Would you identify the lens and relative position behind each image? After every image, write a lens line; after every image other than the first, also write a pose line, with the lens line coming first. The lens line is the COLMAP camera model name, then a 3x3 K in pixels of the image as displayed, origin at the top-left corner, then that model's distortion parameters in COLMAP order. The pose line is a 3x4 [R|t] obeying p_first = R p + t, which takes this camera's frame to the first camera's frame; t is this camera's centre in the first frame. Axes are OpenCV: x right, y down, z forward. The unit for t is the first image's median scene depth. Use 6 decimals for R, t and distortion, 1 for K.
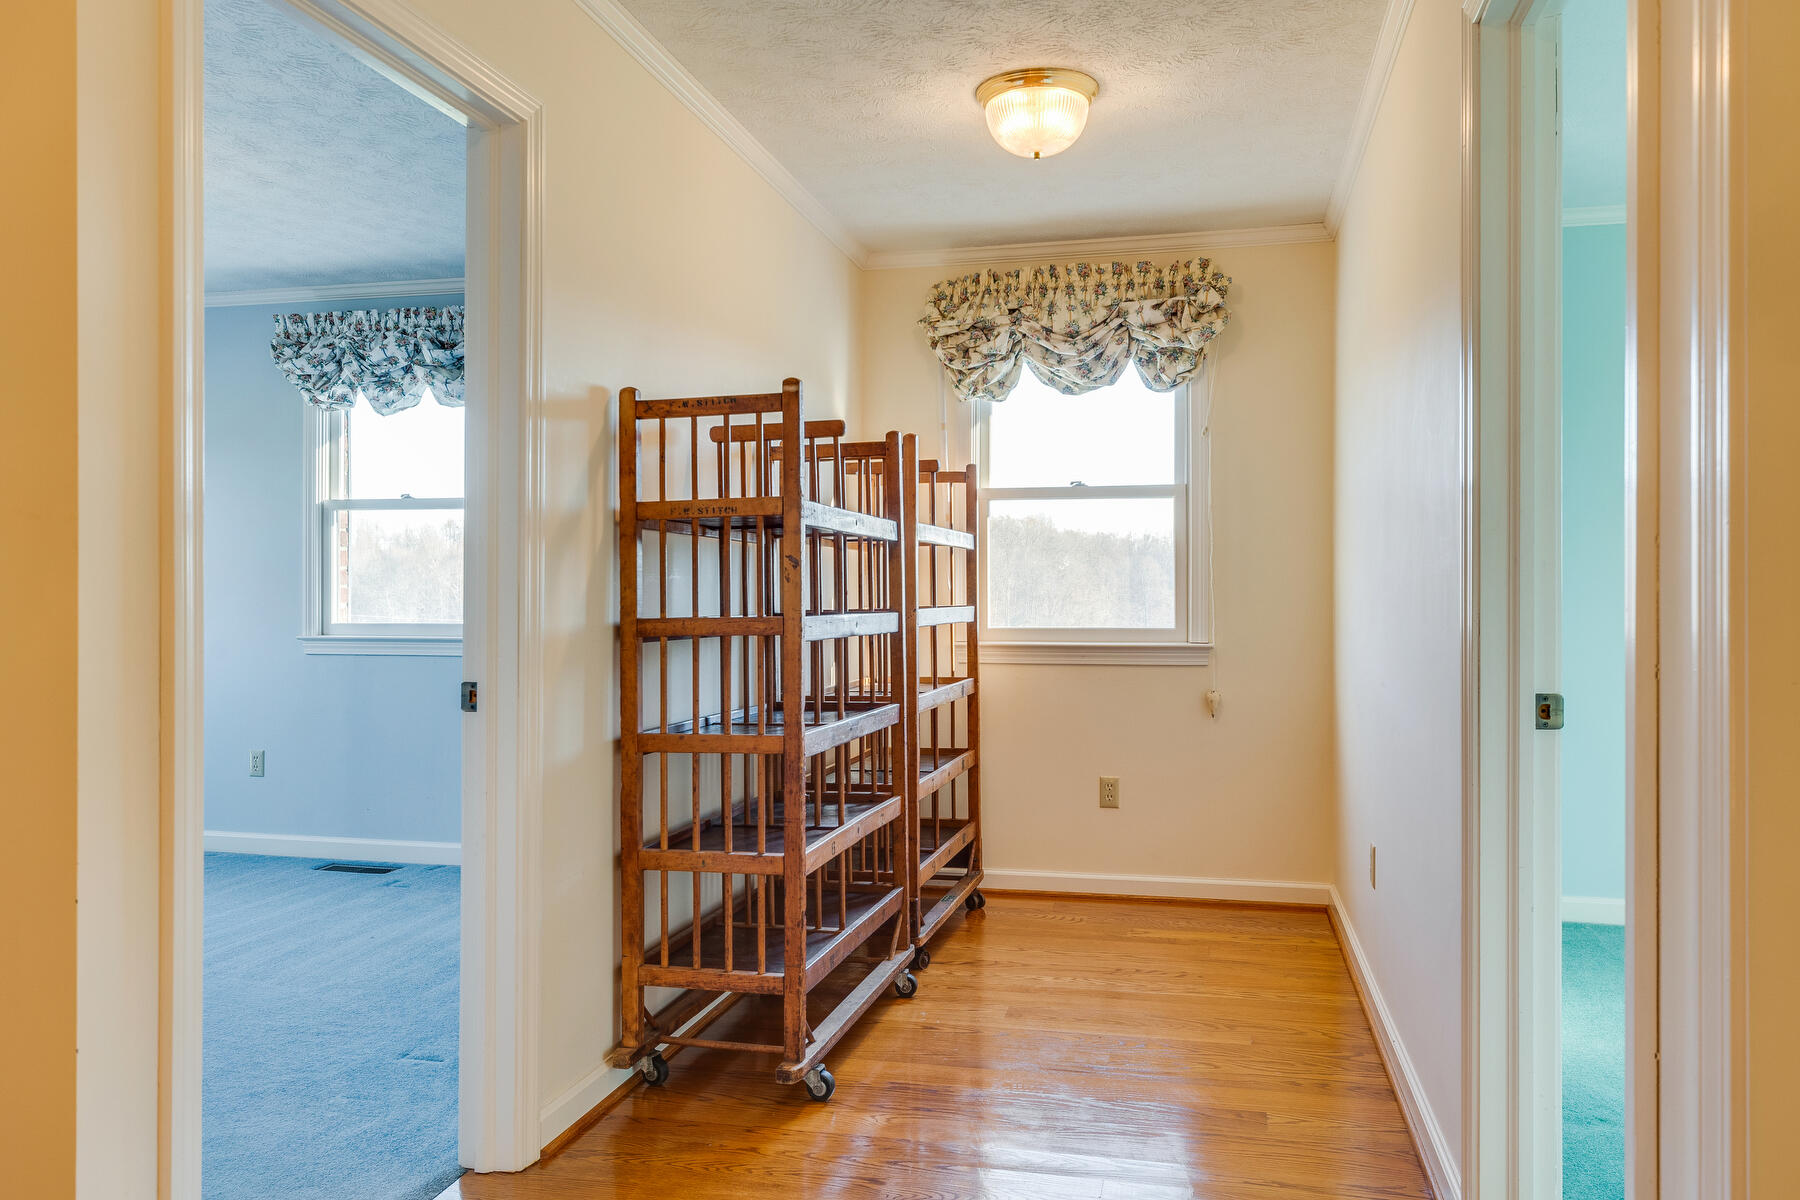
lens RADIAL K [[1335.8, 0, 900.0], [0, 1335.8, 600.0], [0, 0, 1]] dist [0.000674, 0.003085]
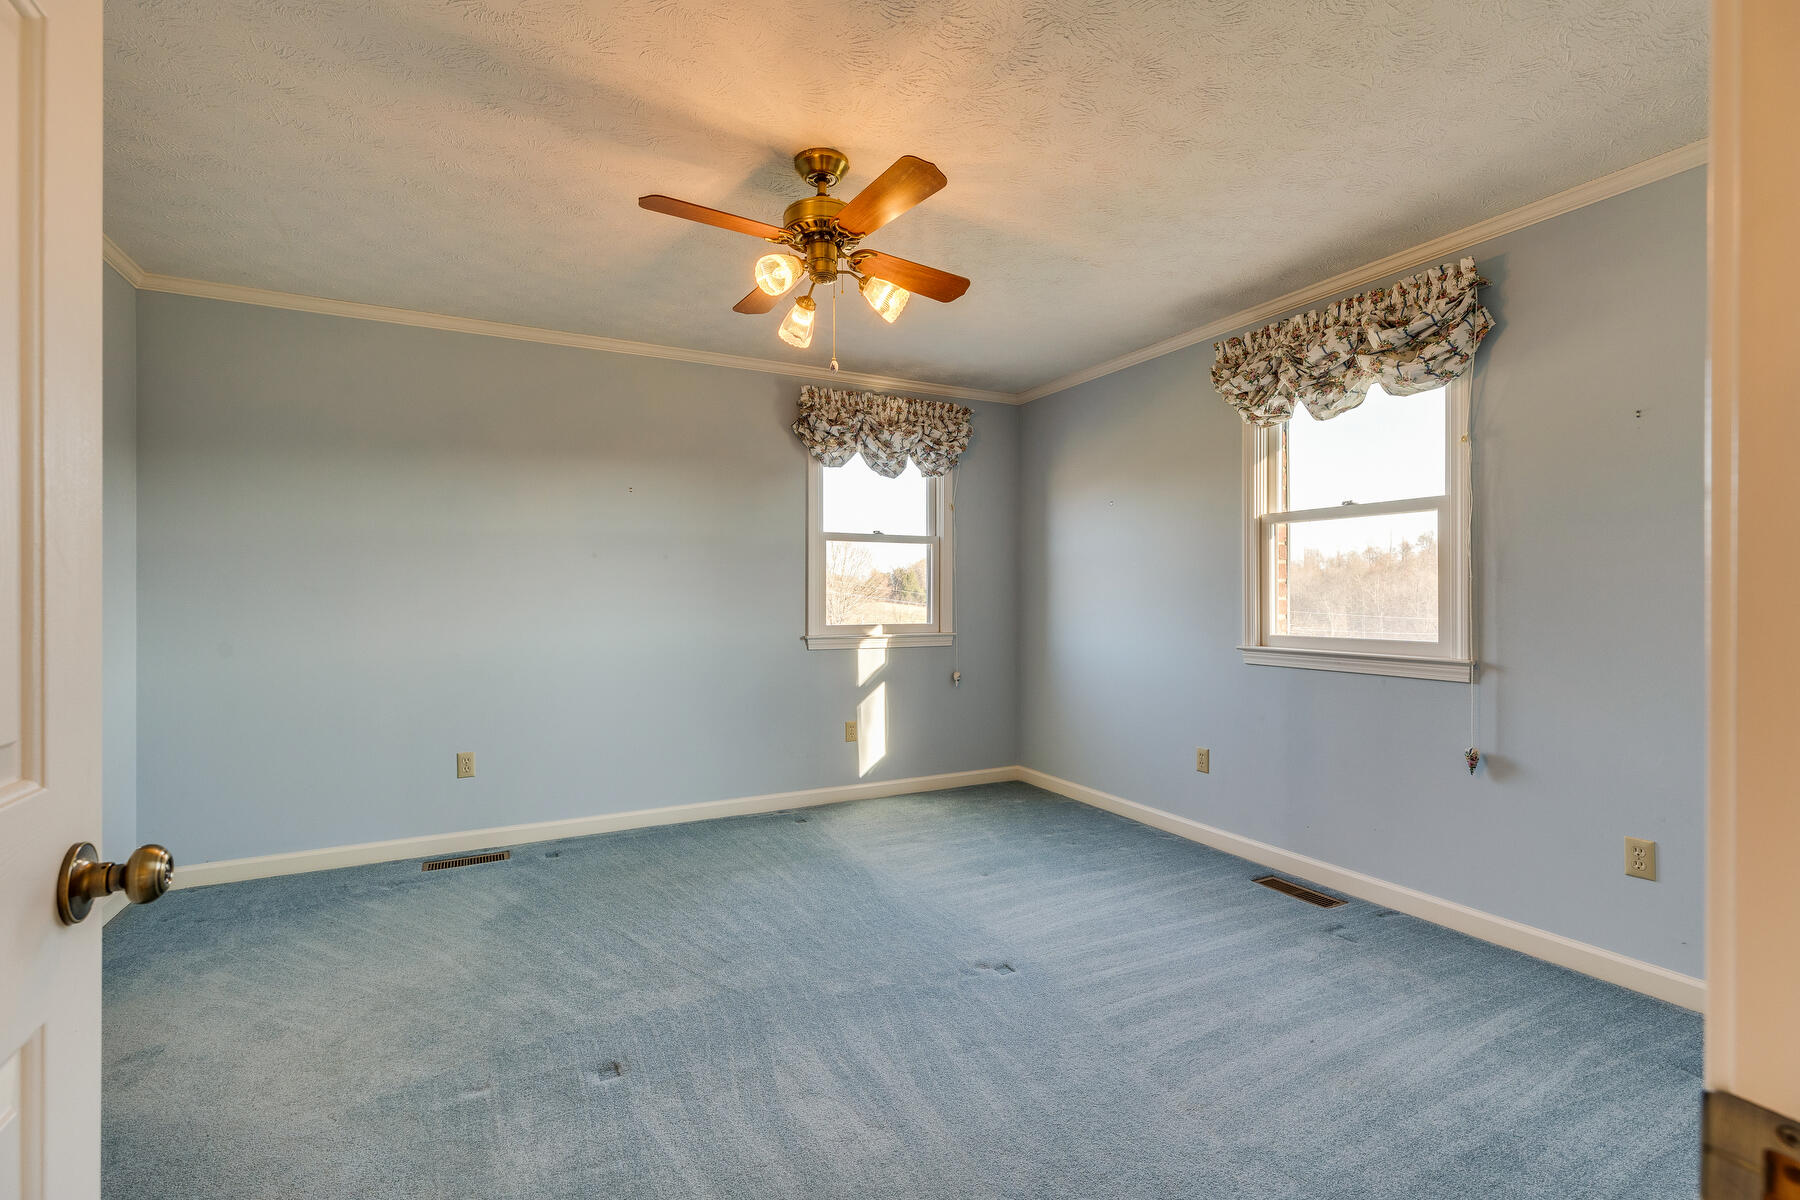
lens RADIAL K [[810.7, 0, 900.0], [0, 810.7, 600.0], [0, 0, 1]] dist [0.001285, 0.000444]
pose [[0.660543, -0.004390, -0.750775, -0.152480], [0.003004, 0.999990, -0.003205, -0.008138], [0.750782, -0.000138, 0.660550, 0.392622]]
